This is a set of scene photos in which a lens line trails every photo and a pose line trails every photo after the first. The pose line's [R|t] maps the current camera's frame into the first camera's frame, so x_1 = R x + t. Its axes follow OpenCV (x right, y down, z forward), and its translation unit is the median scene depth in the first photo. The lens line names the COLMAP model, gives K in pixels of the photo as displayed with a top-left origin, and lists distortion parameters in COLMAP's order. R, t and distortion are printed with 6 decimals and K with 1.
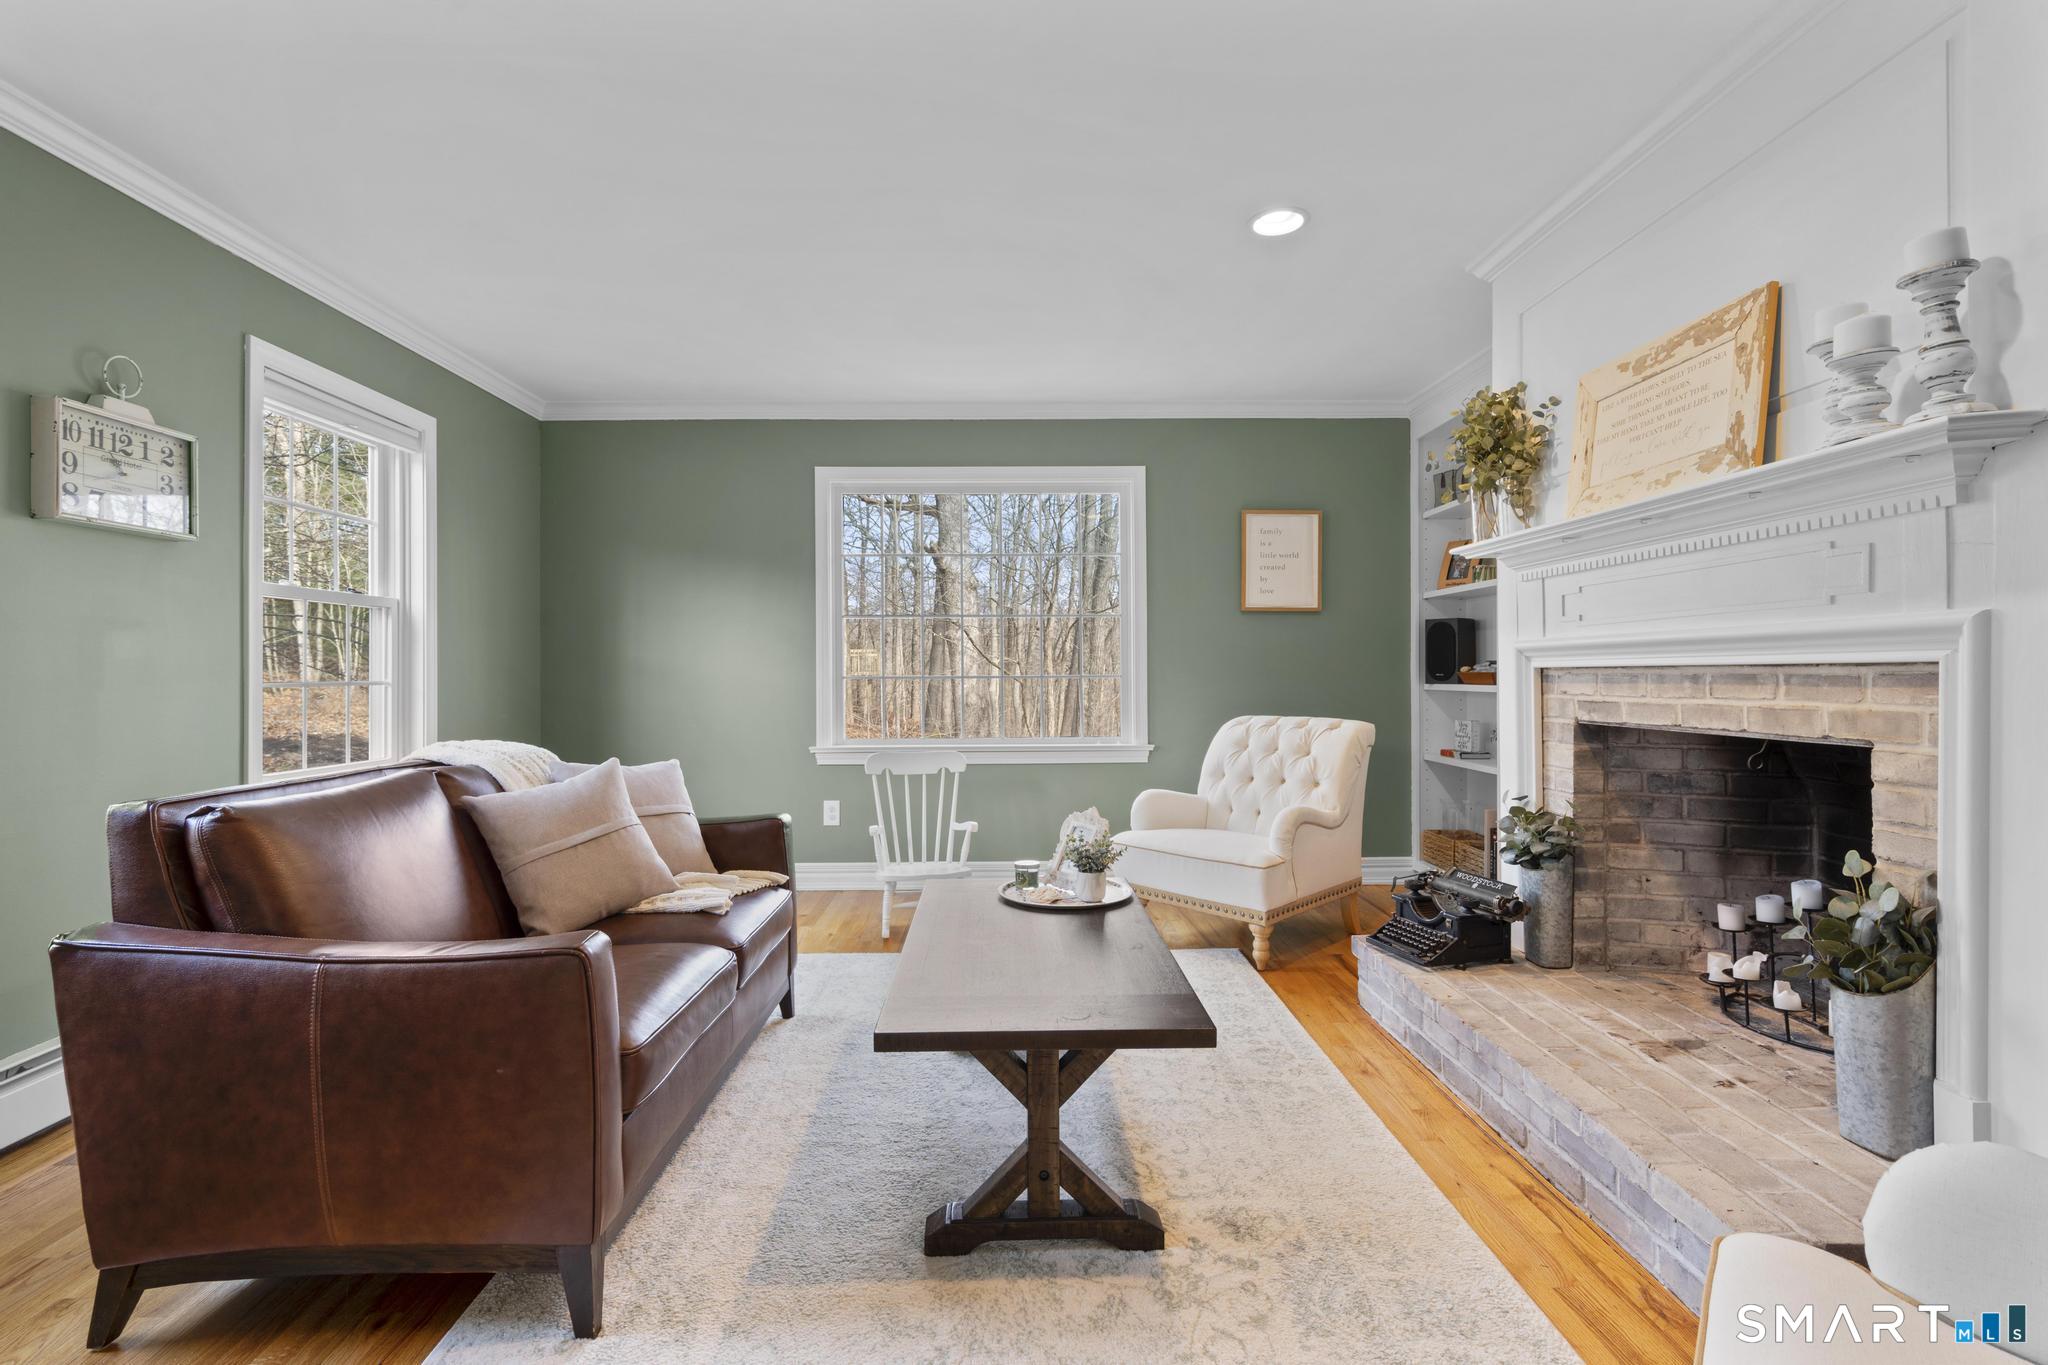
lens RADIAL K [[946.4, 0, 1024.9], [0, 946.4, 668.8], [0, 0, 1]] dist [-0.002516, 0.003705]
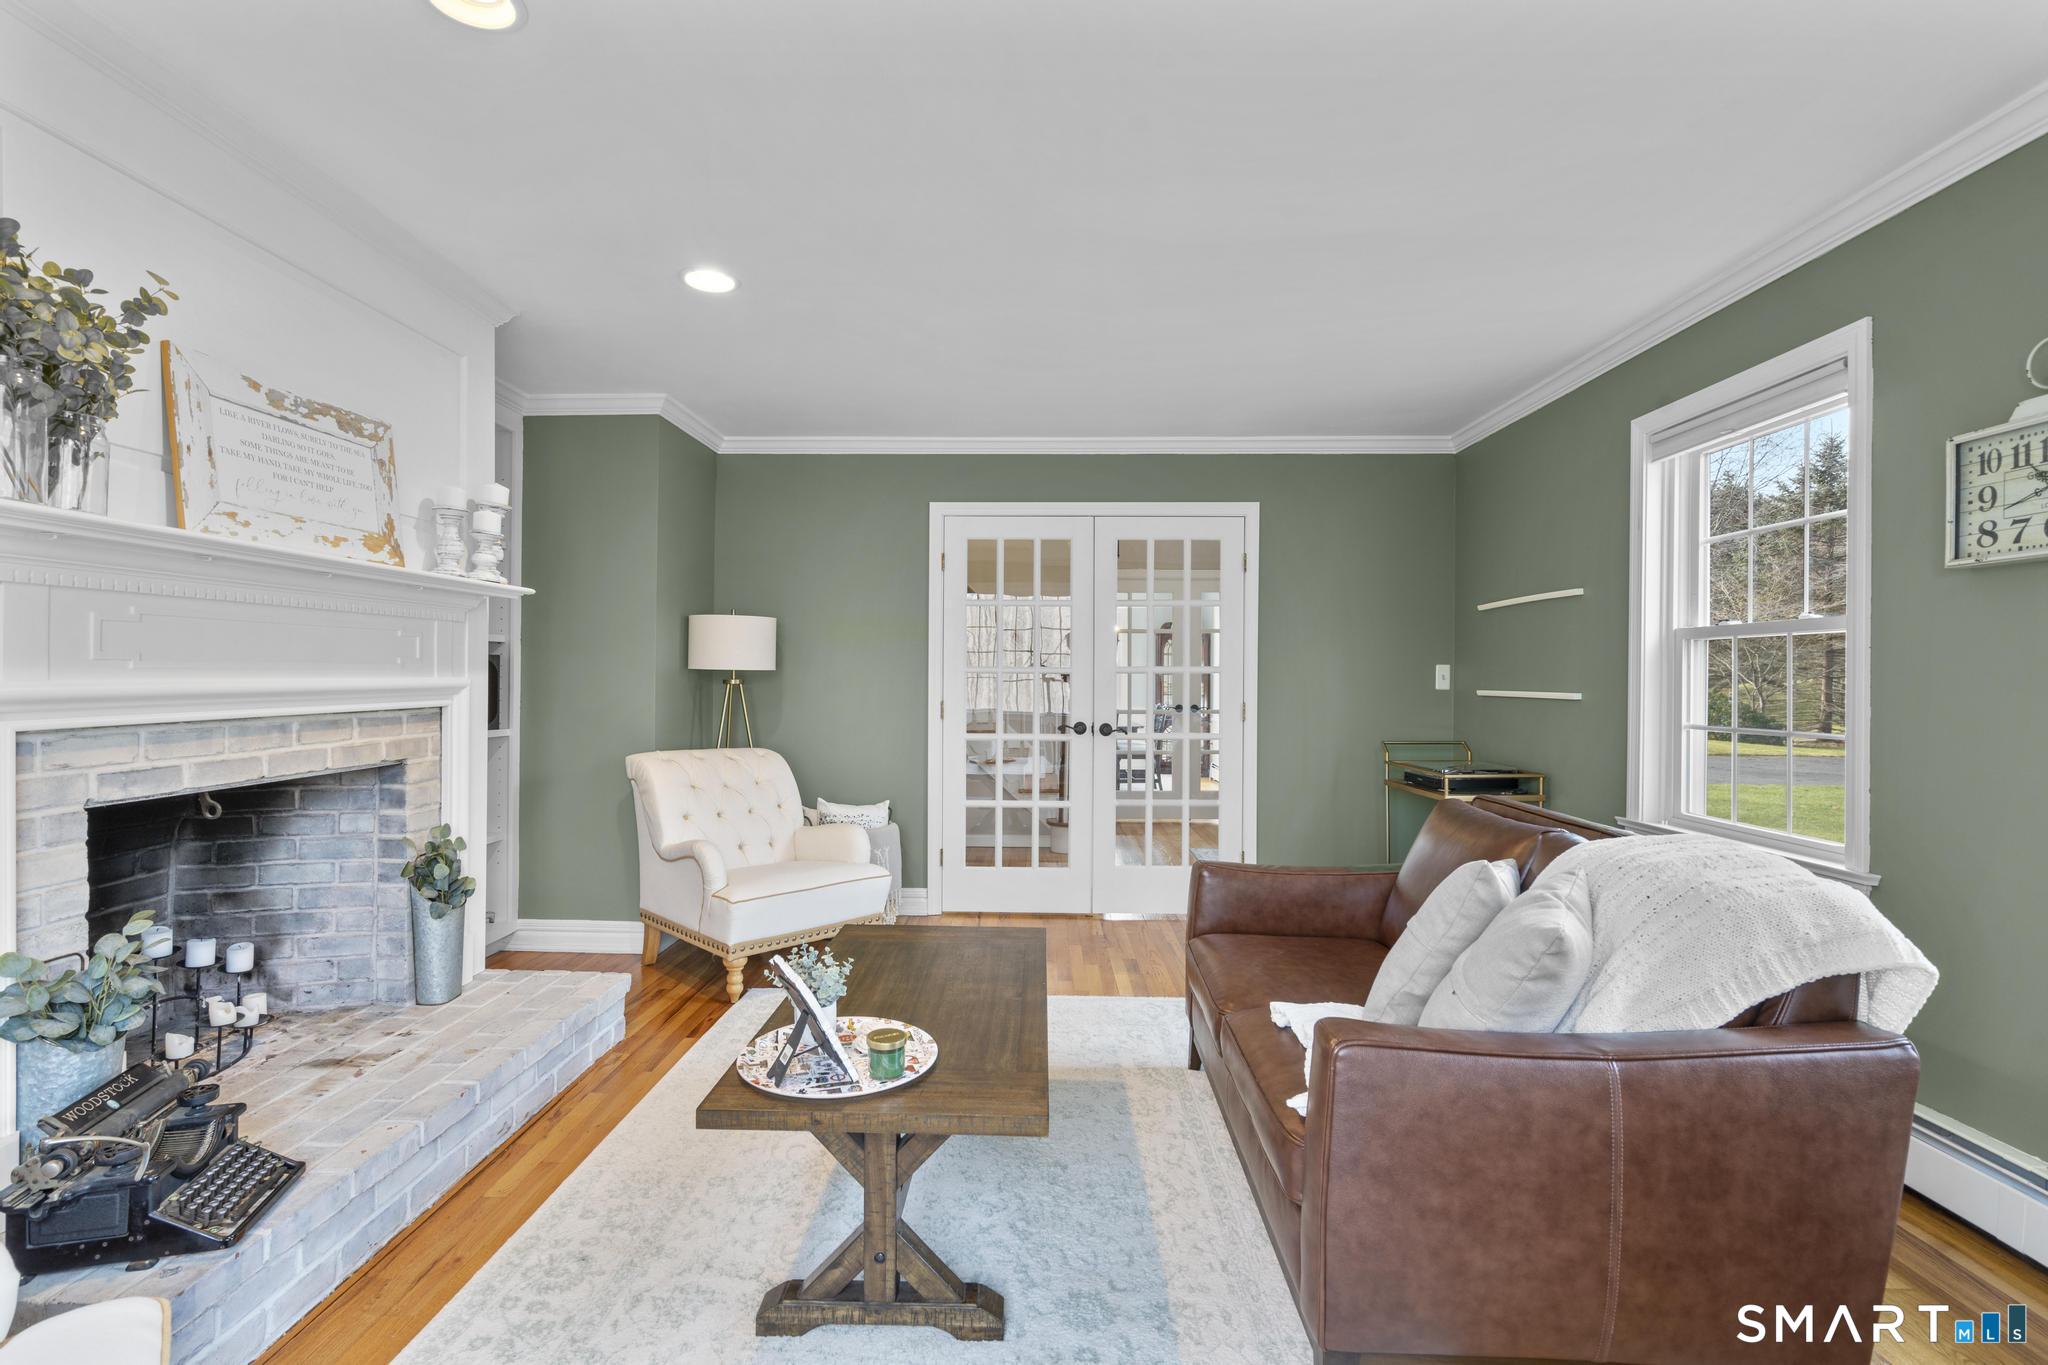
lens RADIAL K [[946.4, 0, 1017.6], [0, 946.4, 677.3], [0, 0, 1]] dist [-0.002516, 0.003705]
pose [[-0.998473, -0.003174, 0.055154, -0.148413], [-0.003197, 0.999995, -0.000318, -0.047199], [-0.055153, -0.000493, -0.998478, 1.988544]]
